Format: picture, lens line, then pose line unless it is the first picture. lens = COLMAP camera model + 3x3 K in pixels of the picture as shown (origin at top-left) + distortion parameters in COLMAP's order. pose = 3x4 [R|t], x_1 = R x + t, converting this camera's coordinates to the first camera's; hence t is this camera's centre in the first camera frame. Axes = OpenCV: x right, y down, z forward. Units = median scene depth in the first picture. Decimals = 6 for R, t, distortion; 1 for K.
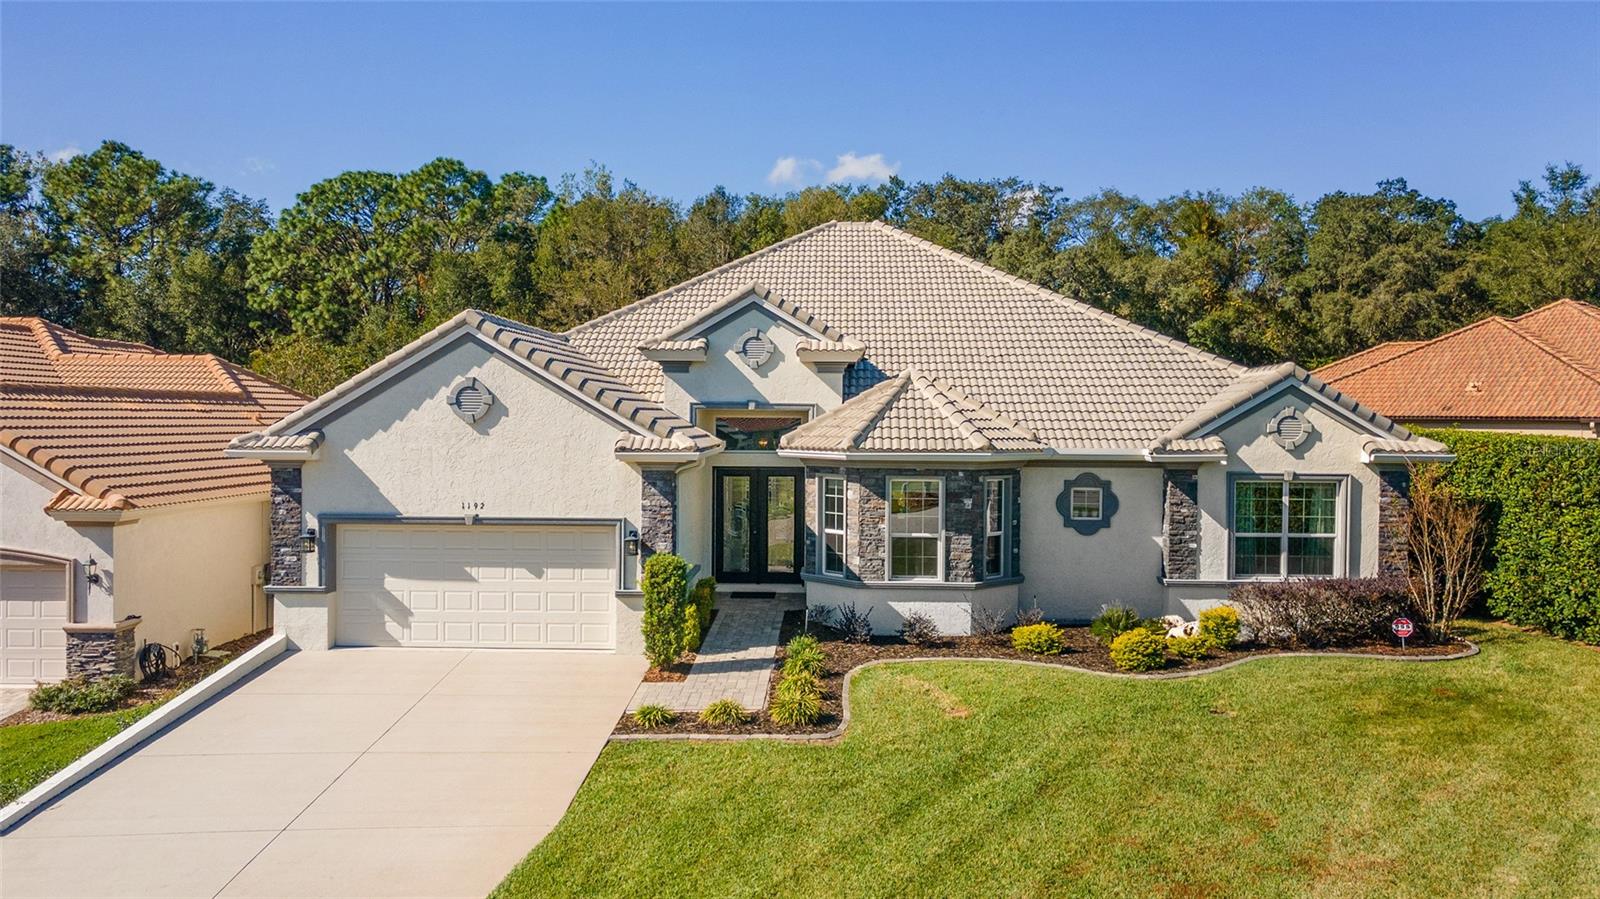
lens RADIAL K [[1161.3, 0, 801.7], [0, 1161.3, 474.9], [0, 0, 1]] dist [0.012793, 0.037912]
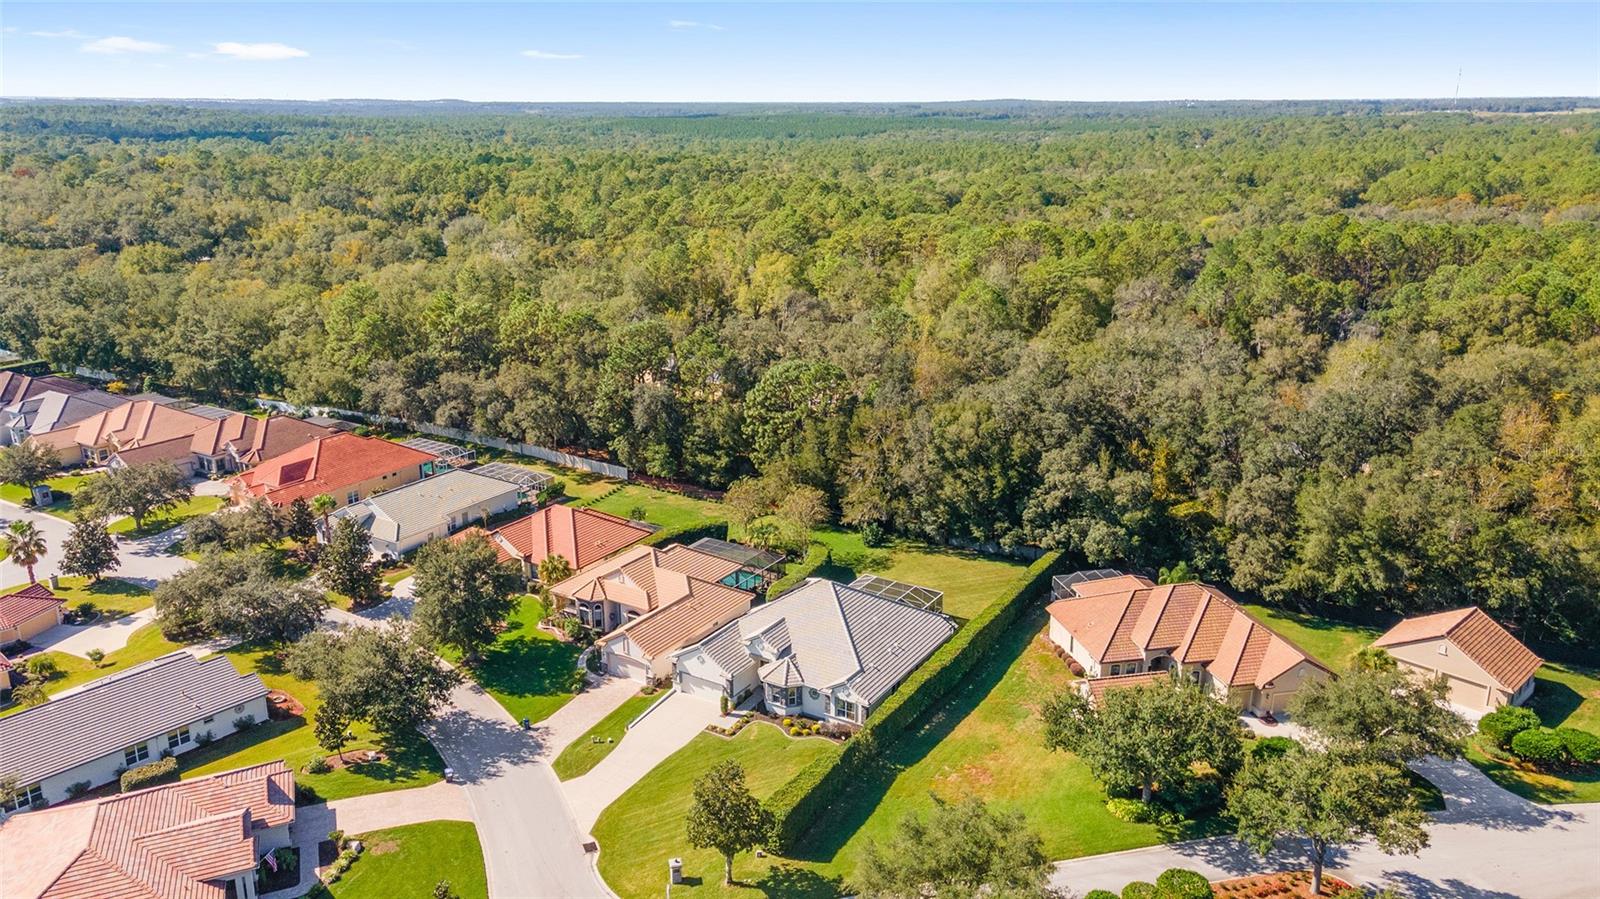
lens RADIAL K [[1154.8, 0, 800.0], [0, 1154.8, 449.5], [0, 0, 1]] dist [0.031428, 0.004566]
pose [[0.868987, 0.134536, -0.476195, 2.452996], [-0.019350, 0.970834, 0.238971, -2.206663], [0.494456, -0.198448, 0.846245, -3.037951]]
